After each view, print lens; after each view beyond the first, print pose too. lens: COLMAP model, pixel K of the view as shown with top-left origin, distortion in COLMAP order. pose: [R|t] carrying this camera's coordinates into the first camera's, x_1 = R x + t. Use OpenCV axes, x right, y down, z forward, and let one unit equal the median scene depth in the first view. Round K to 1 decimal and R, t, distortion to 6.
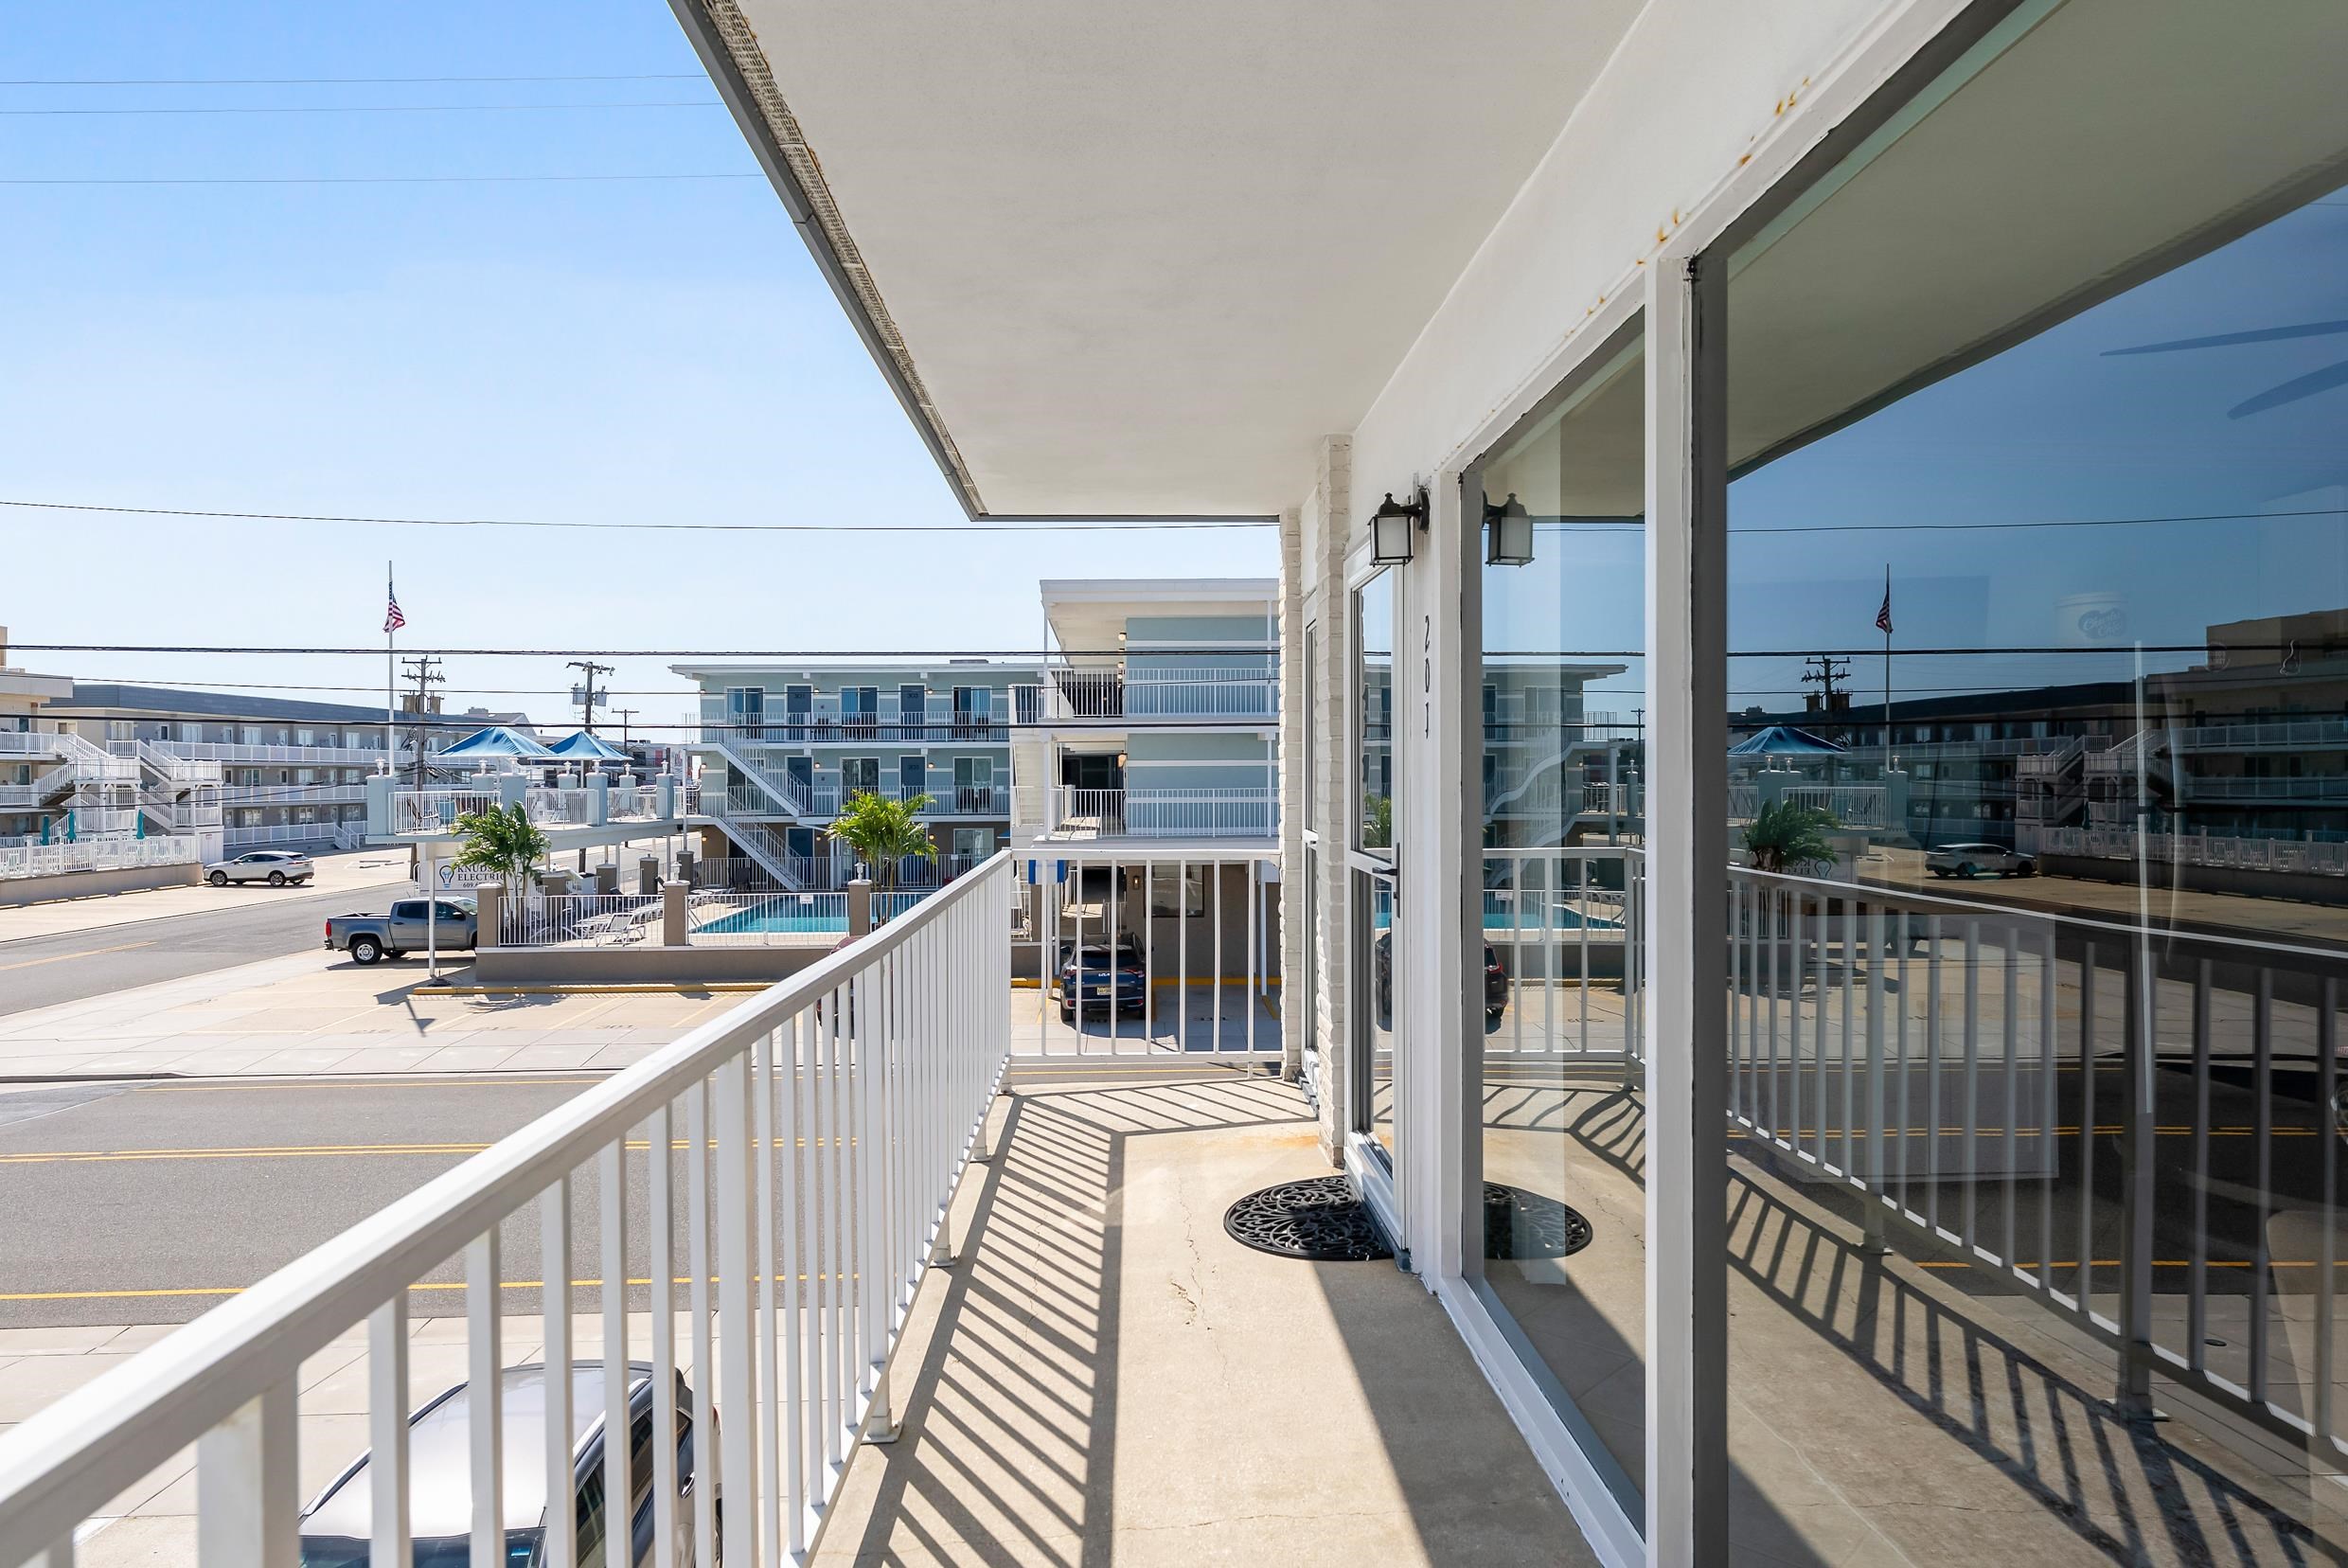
lens RADIAL K [[1387.6, 0, 1168.1], [0, 1387.6, 779.4], [0, 0, 1]] dist [0.007717, -0.002320]
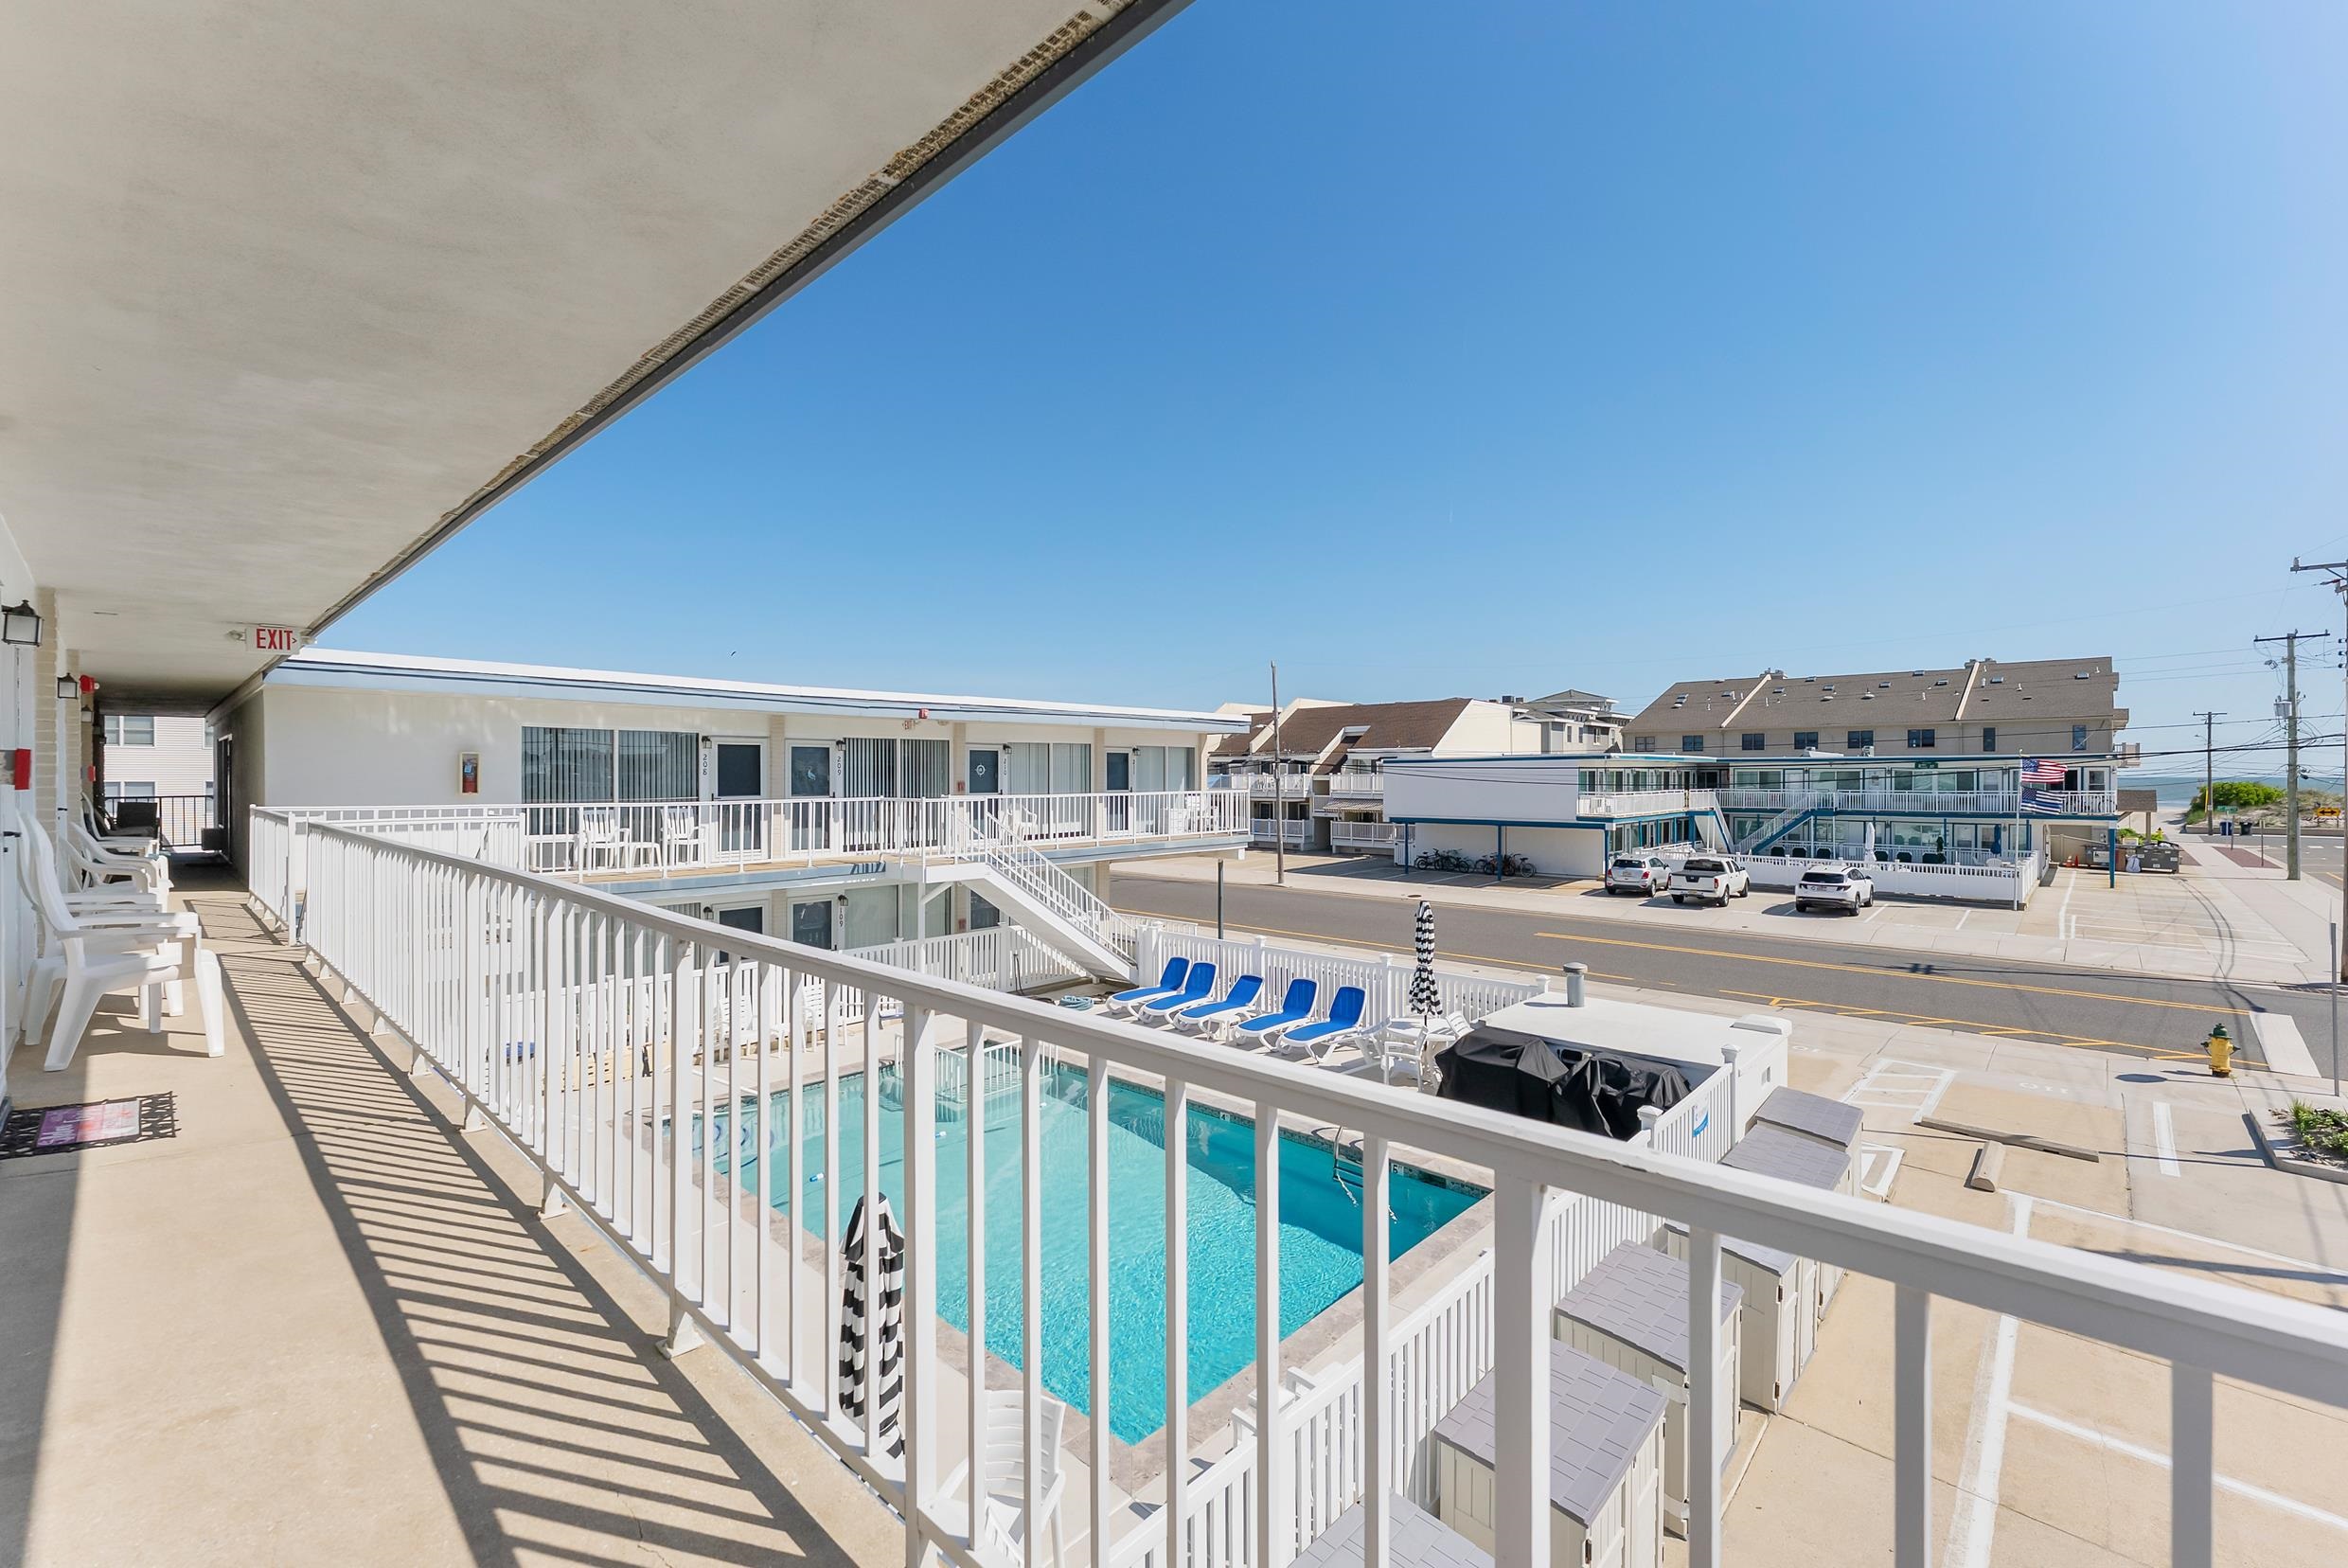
lens RADIAL K [[972.6, 0, 1185.5], [0, 972.6, 790.6], [0, 0, 1]] dist [0.002069, -0.001345]
pose [[-0.702030, 0.017449, -0.711934, 0.005244], [0.003724, 0.999776, 0.020832, -0.000574], [0.712138, 0.011973, -0.701938, 0.149132]]
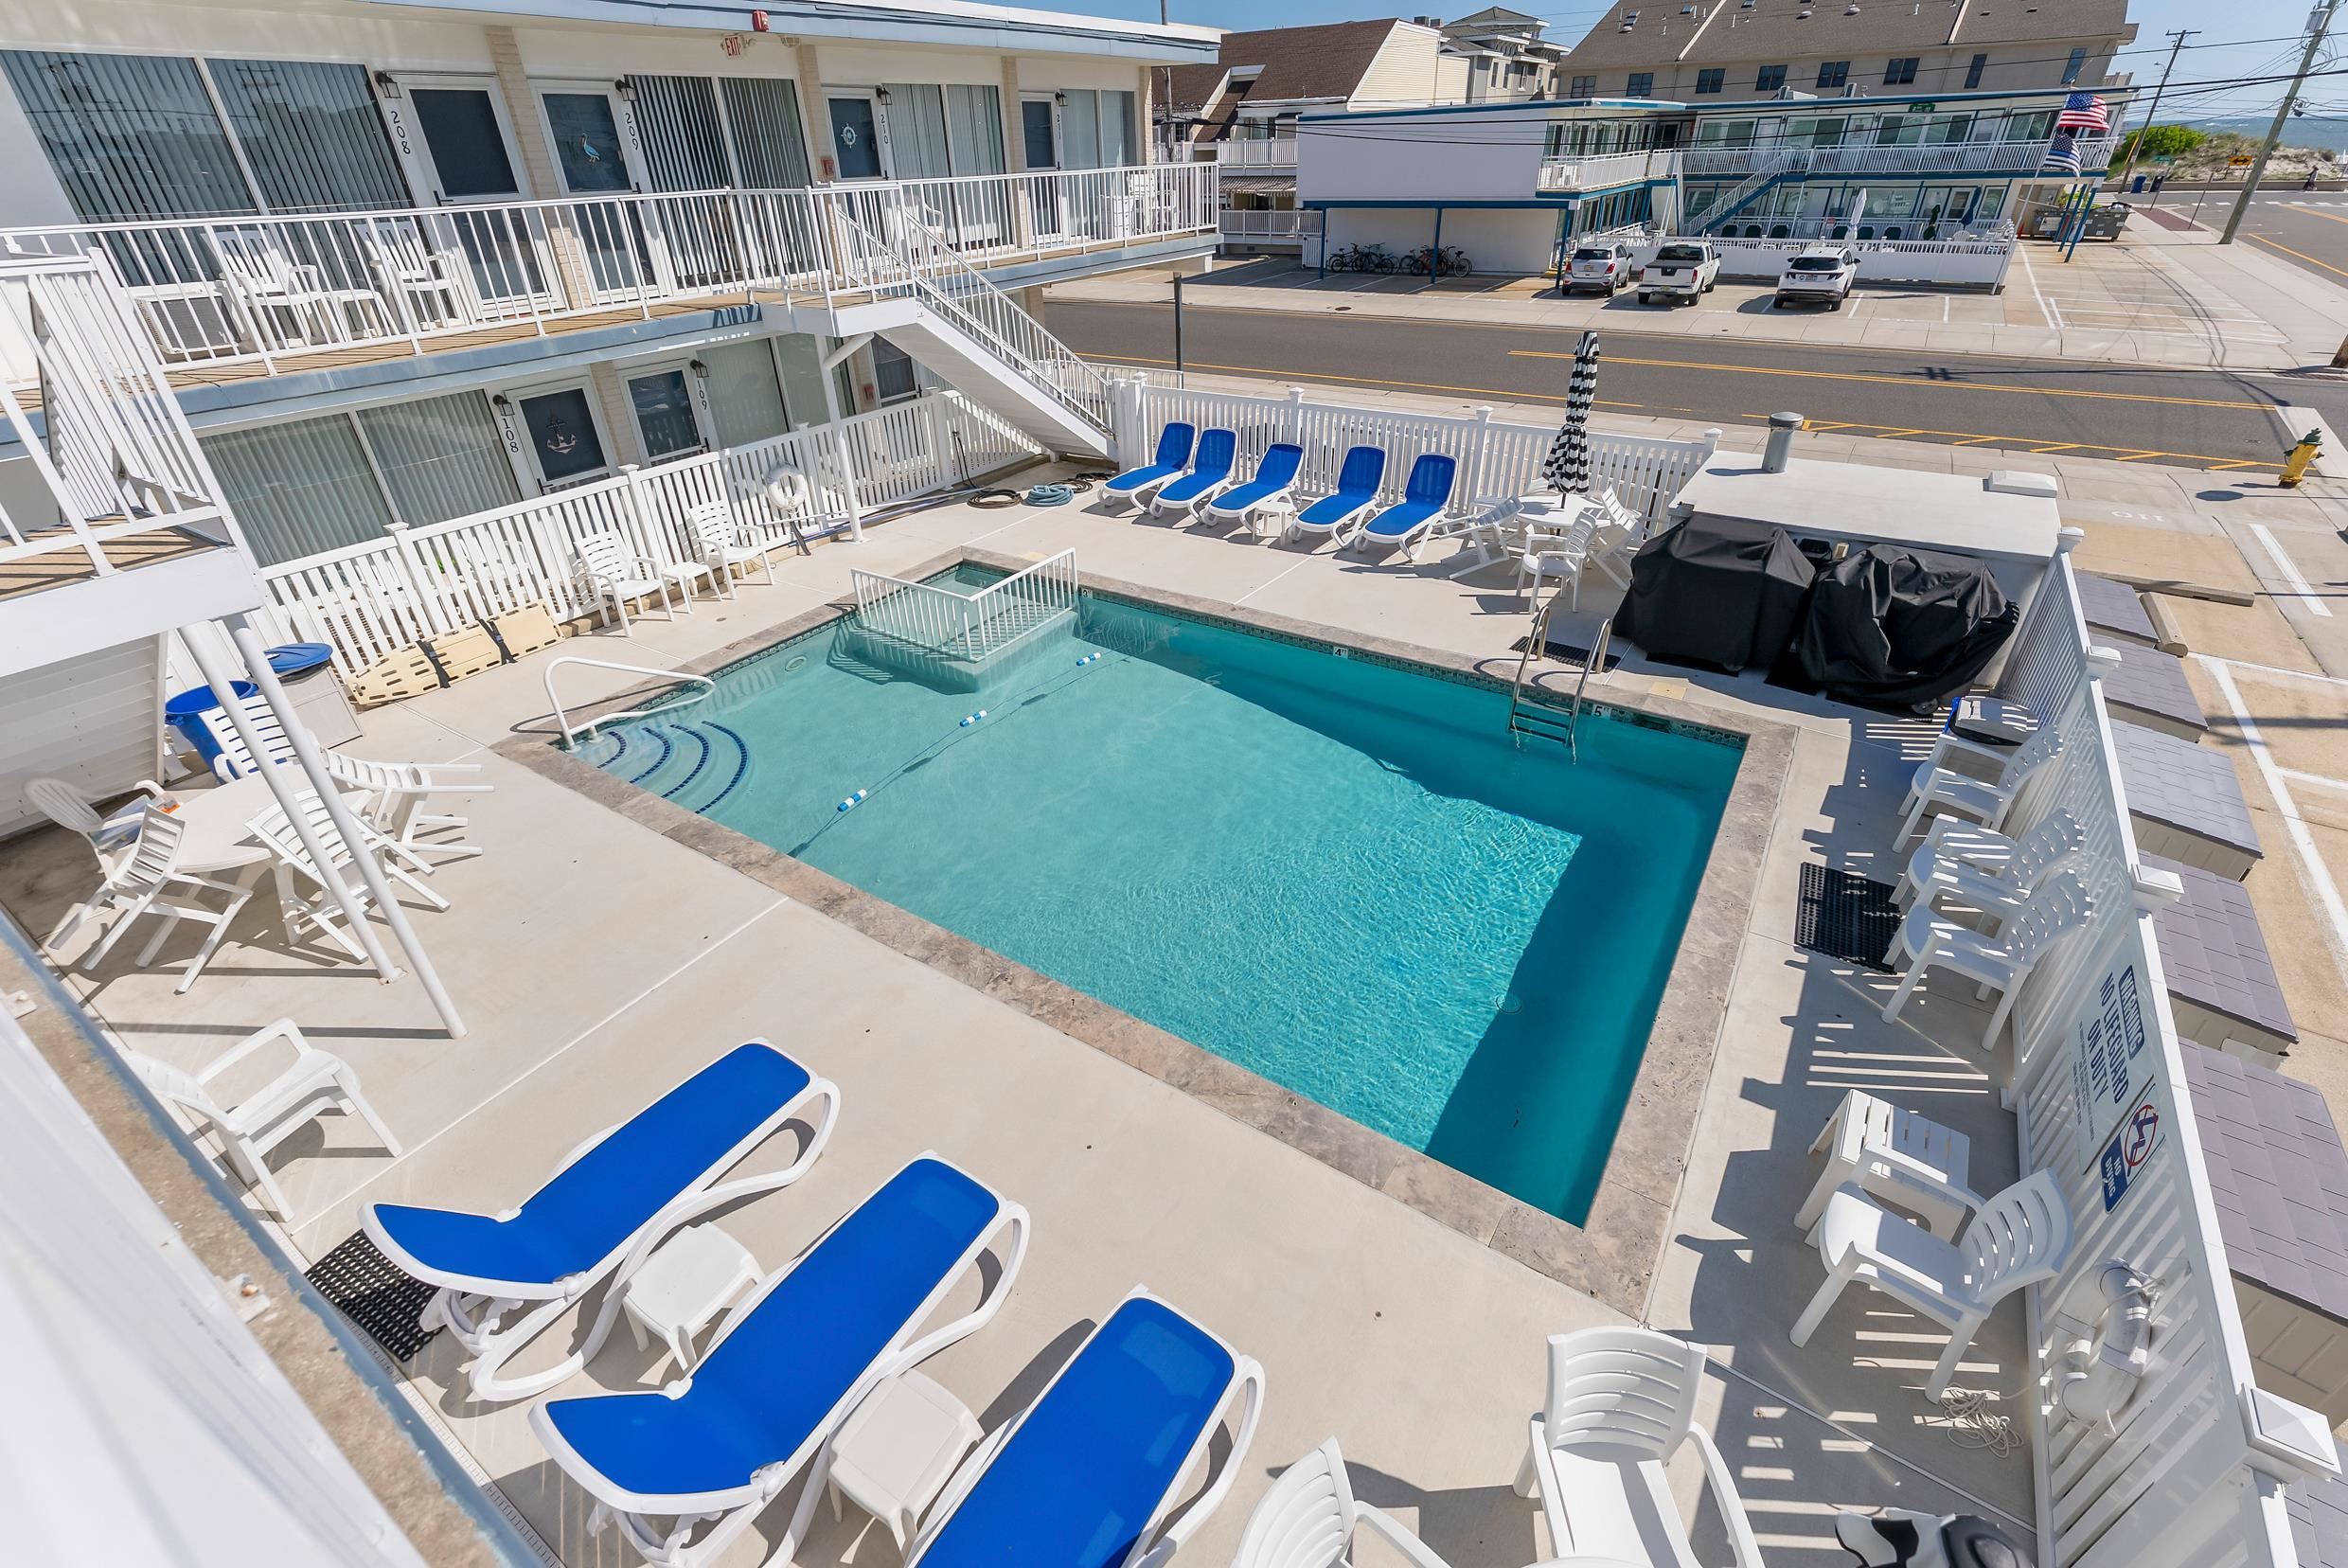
lens RADIAL K [[1016.1, 0, 1178.2], [0, 1016.1, 778.9], [0, 0, 1]] dist [-0.004180, 0.001747]
pose [[-0.578442, 0.449085, -0.680975, -0.017416], [0.027208, 0.844969, 0.534123, 0.002446], [0.815269, 0.290431, -0.500985, 0.035000]]
